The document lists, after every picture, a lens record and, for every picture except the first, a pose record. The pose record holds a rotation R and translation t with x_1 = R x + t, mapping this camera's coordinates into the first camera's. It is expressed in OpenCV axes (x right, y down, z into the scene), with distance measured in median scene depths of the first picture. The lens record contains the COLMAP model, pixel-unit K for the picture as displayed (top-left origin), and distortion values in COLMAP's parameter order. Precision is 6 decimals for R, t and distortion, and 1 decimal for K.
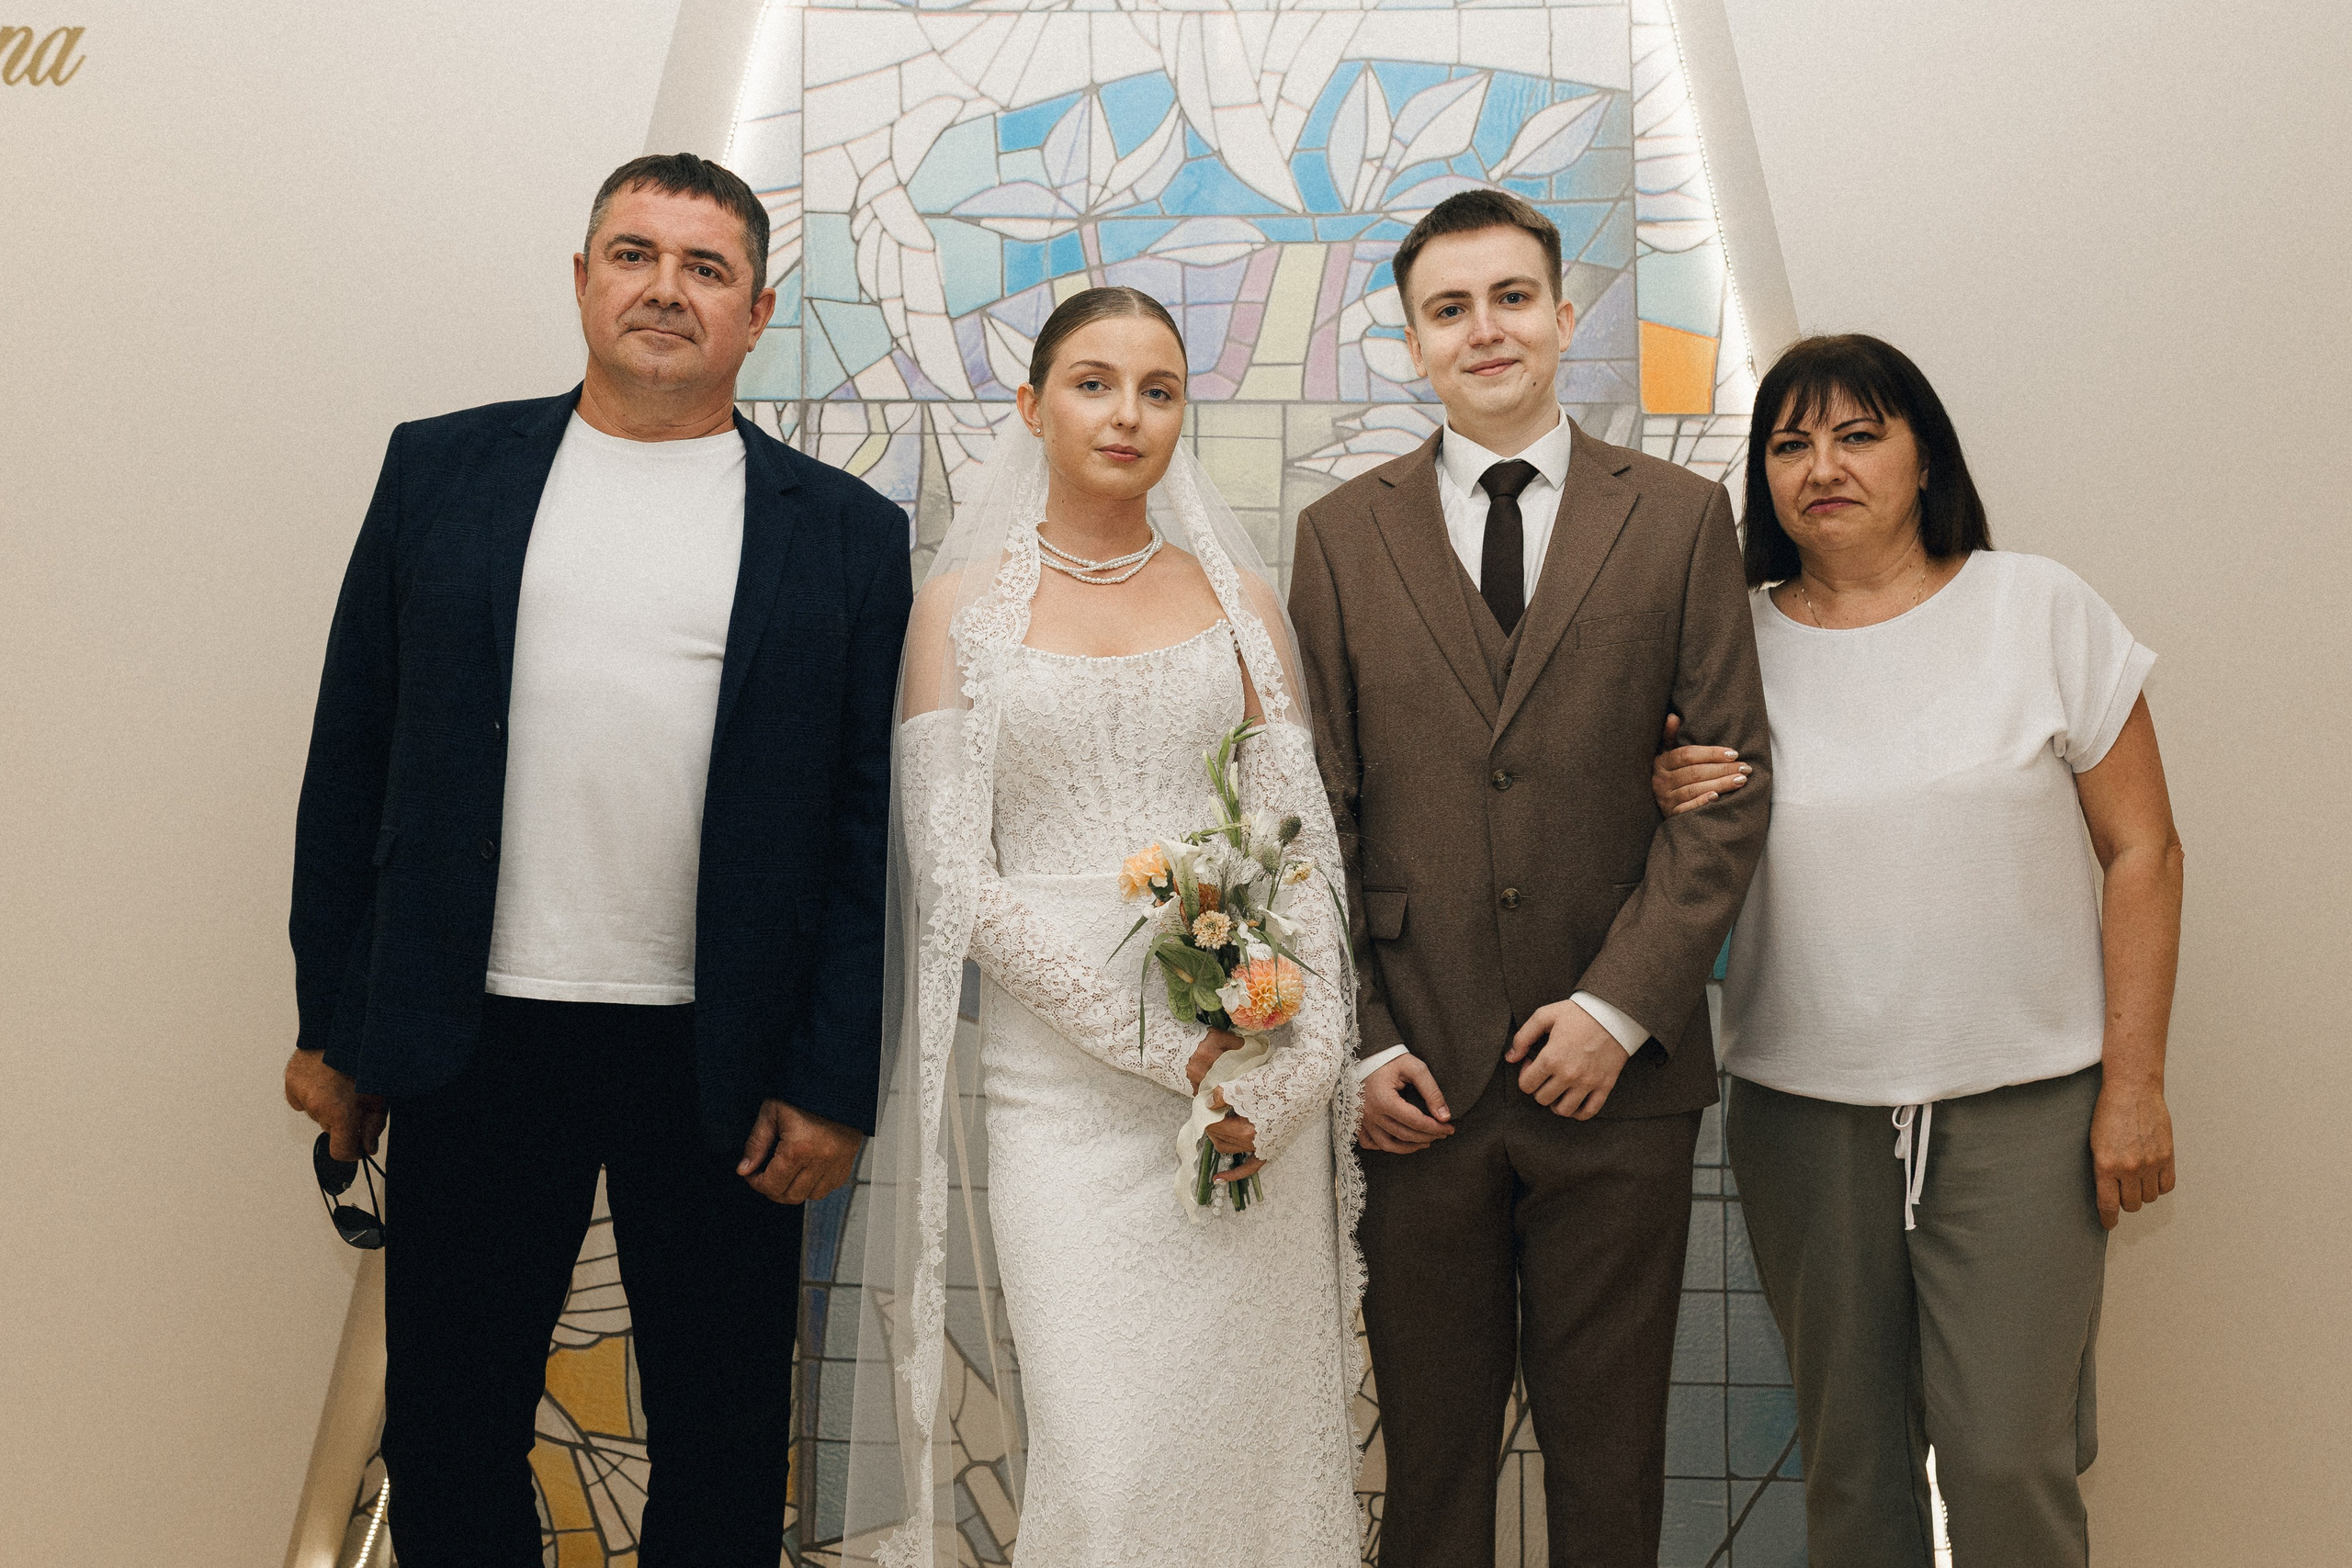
lens RADIAL K [[2378.7, 0, 1142.6], [0, 2378.7, 778.4], [0, 0, 1]] dist [-0.001219, 0.000000]
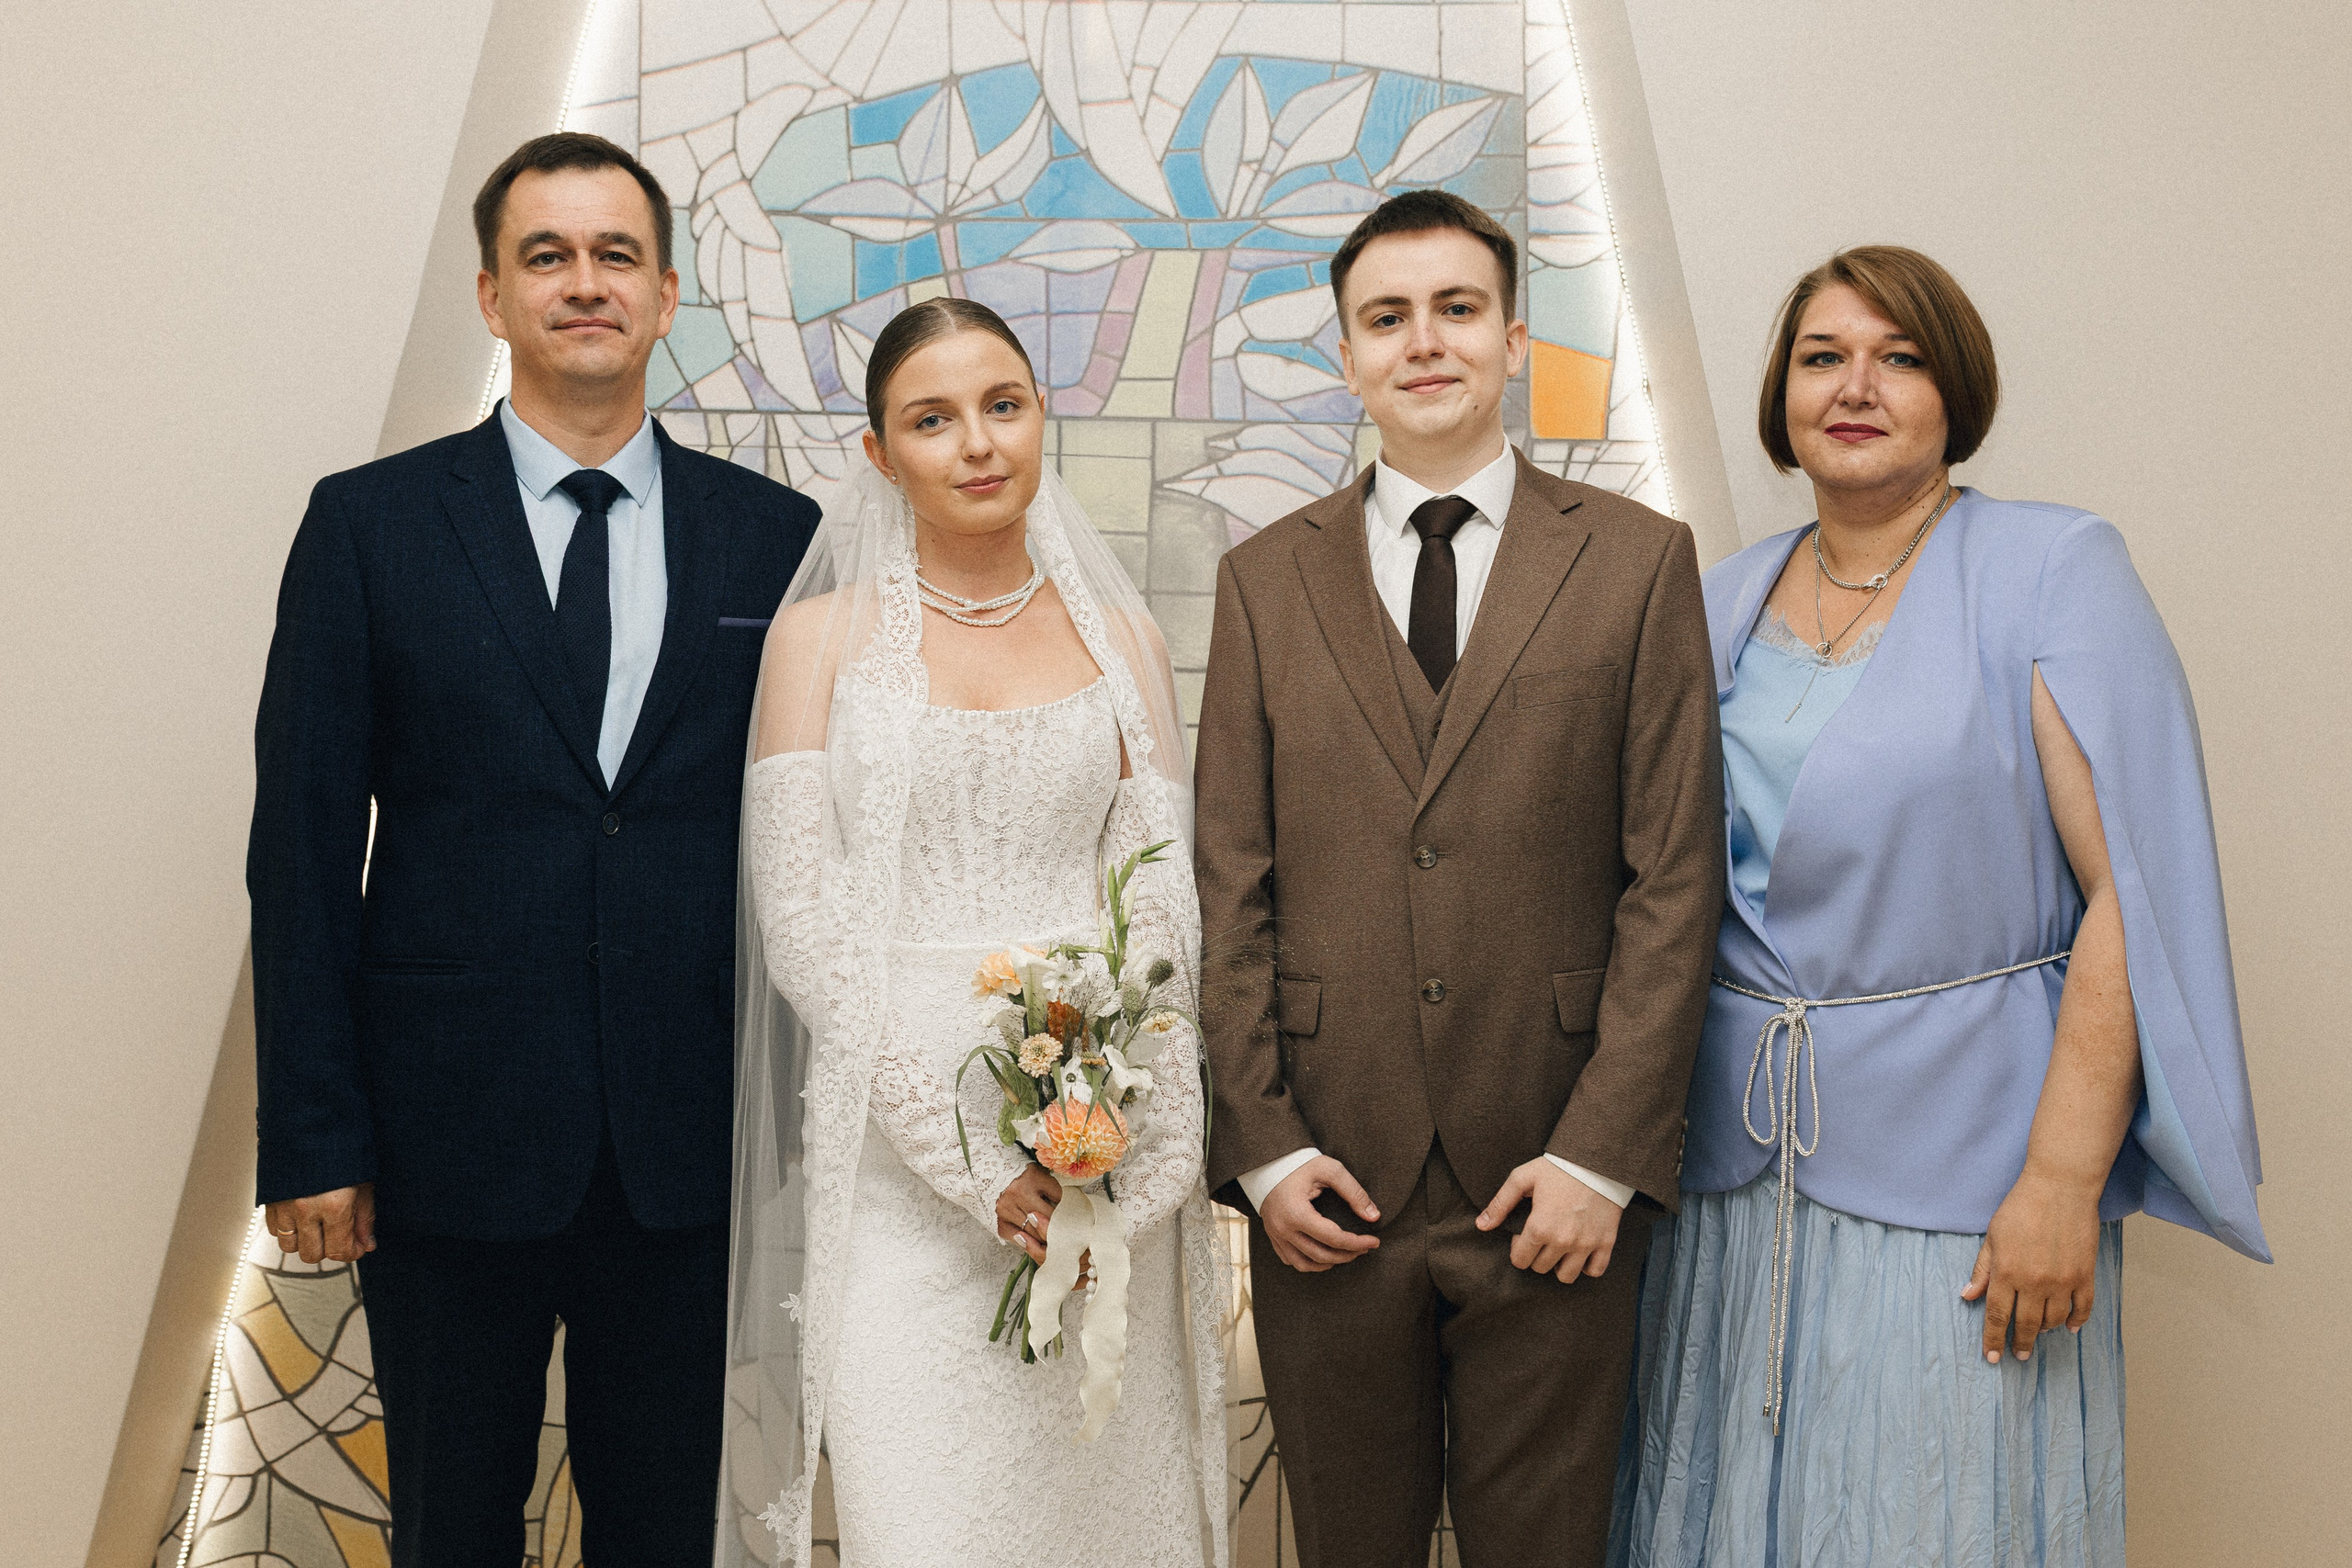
lens RADIAL K [[2378.7, 0, 1069.1], [0, 2378.7, 824.5], [0, 0, 1]] dist [-0.001219, 0.000000]
pose [[0.999052, 0.008949, 0.042594, -0.012333], [-0.009659, 0.999817, 0.016498, -0.013431], [-0.042439, -0.016894, 0.998956, 0.059864]]
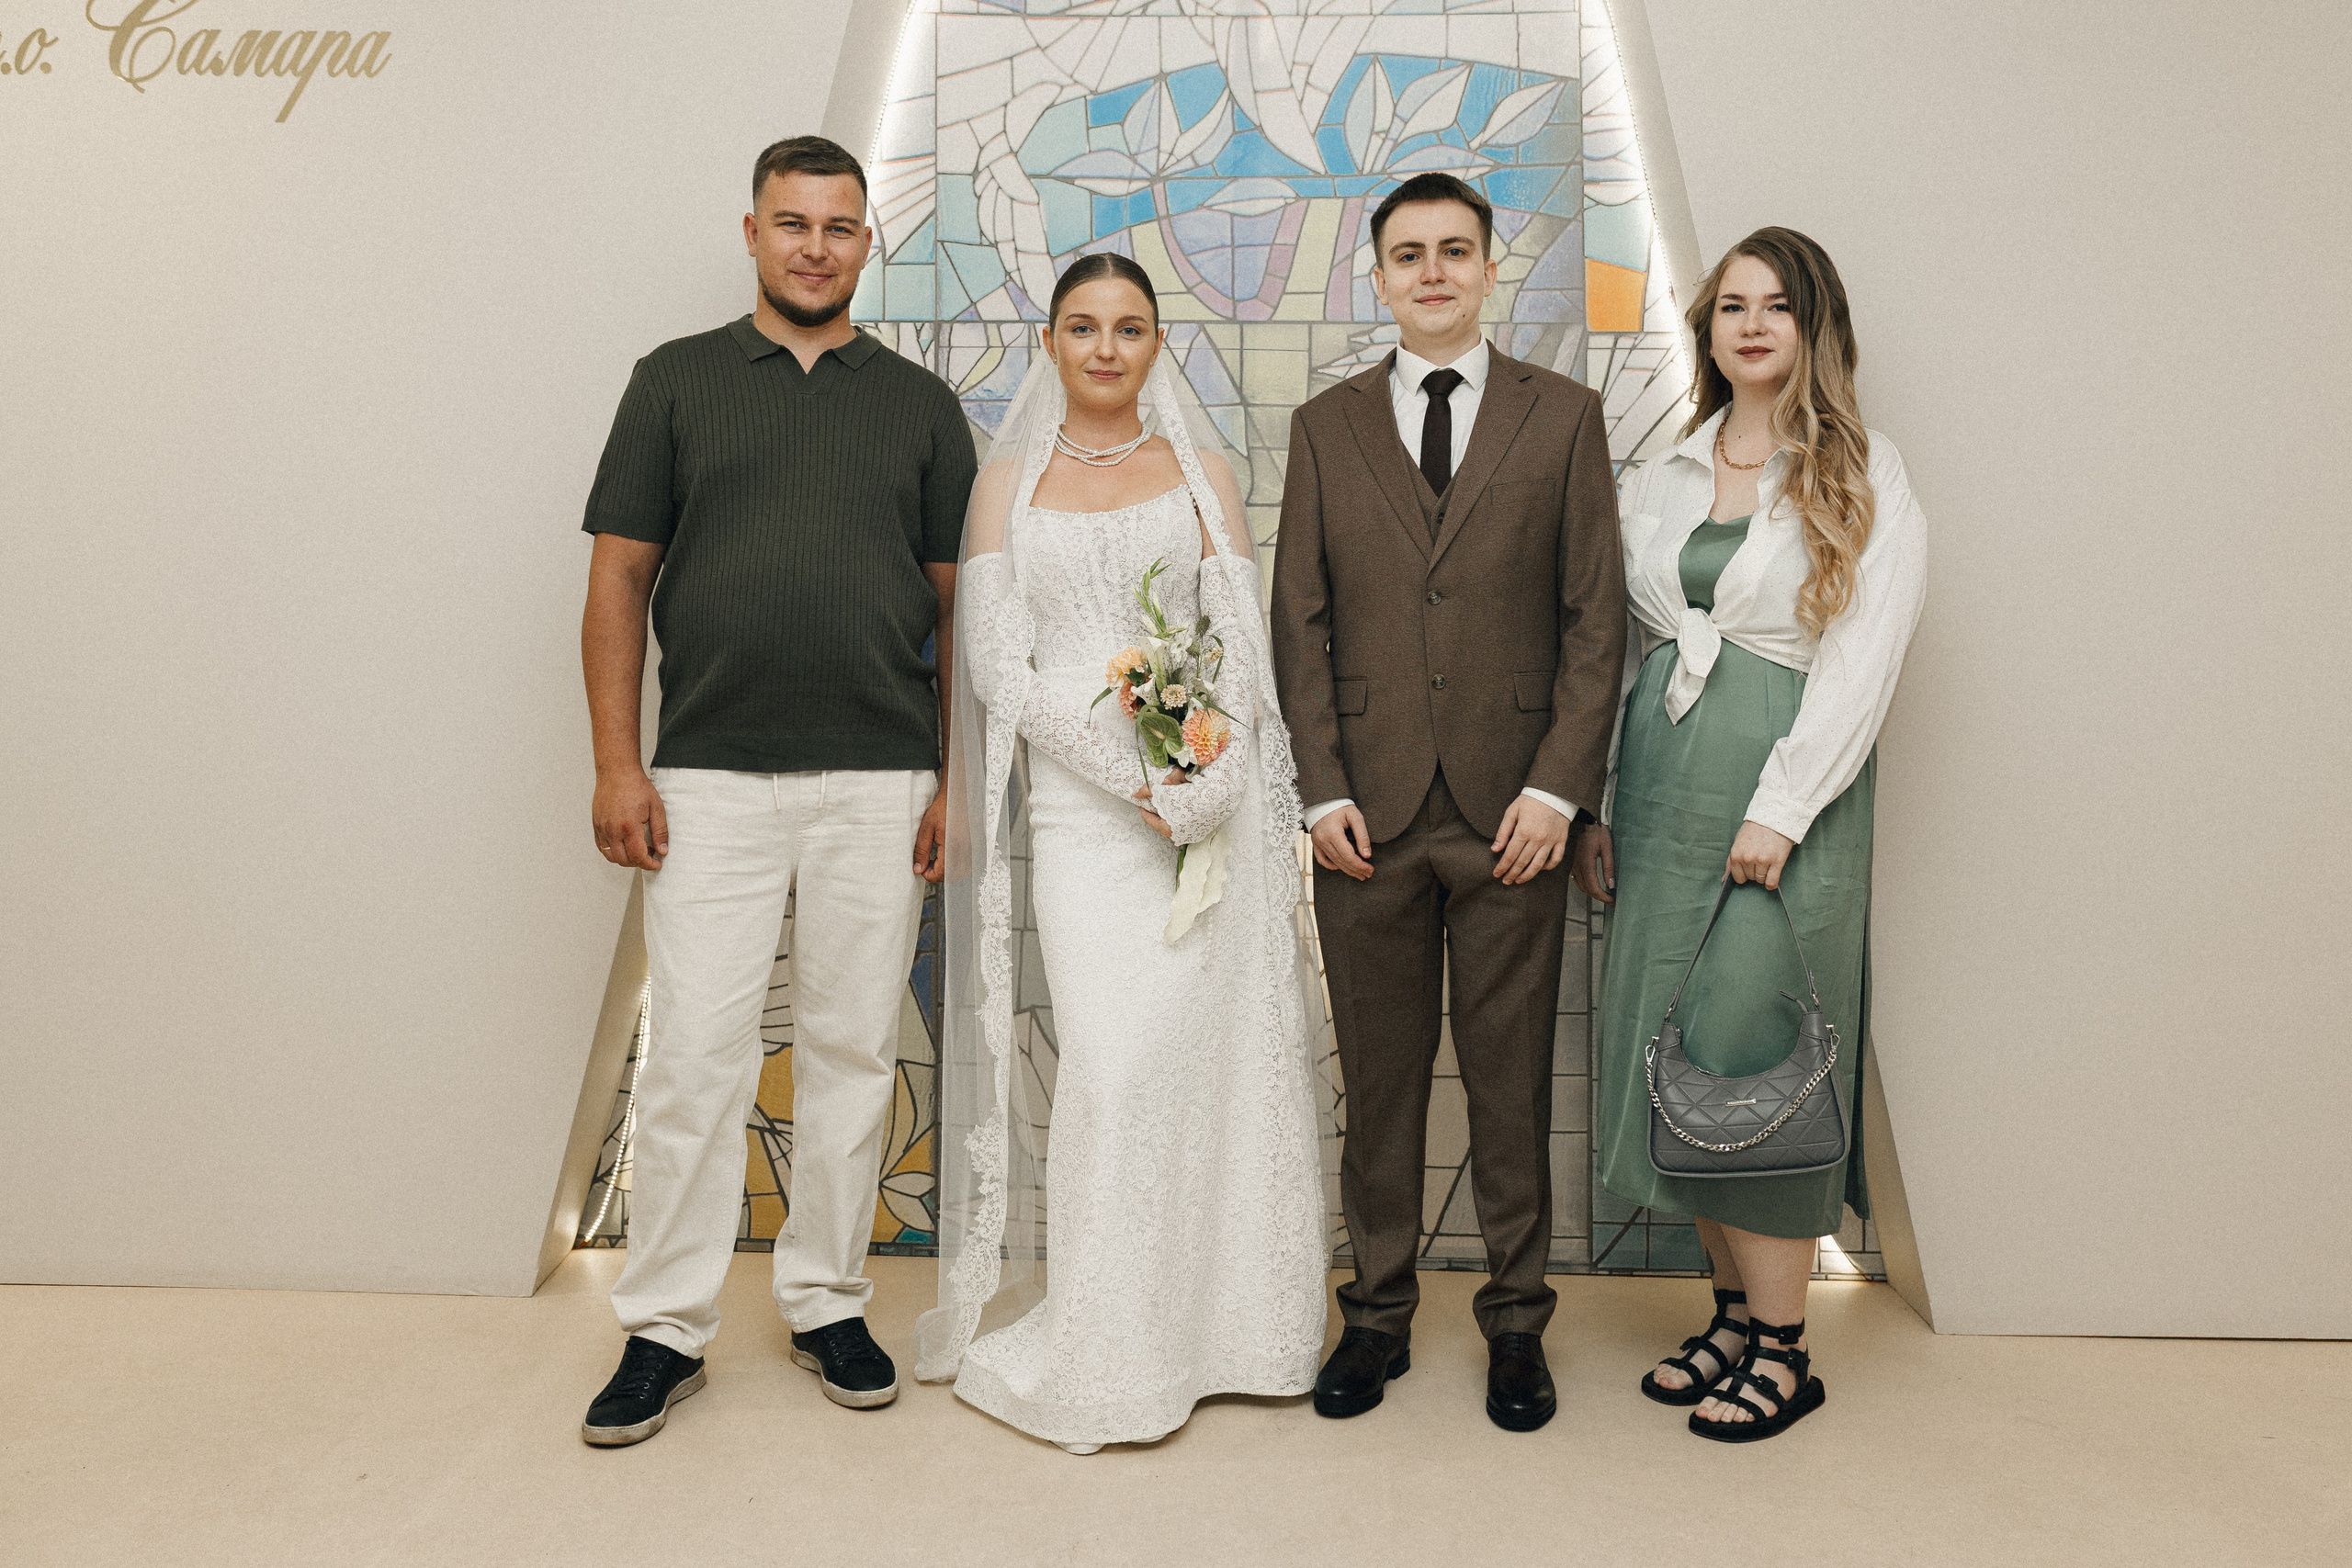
lens RADIAL K [[2187.5, 0, 1202.0], [0, 2187.5, 735.6], [0, 0, 1]] dist [0.010023, 0.000000]
pose [[0.999967, 0.001341, -0.008022, 0.010765], [-0.001059, 0.999384, 0.035090, 0.024039], [0.008064, -0.035081, 0.999352, -0.193998]]
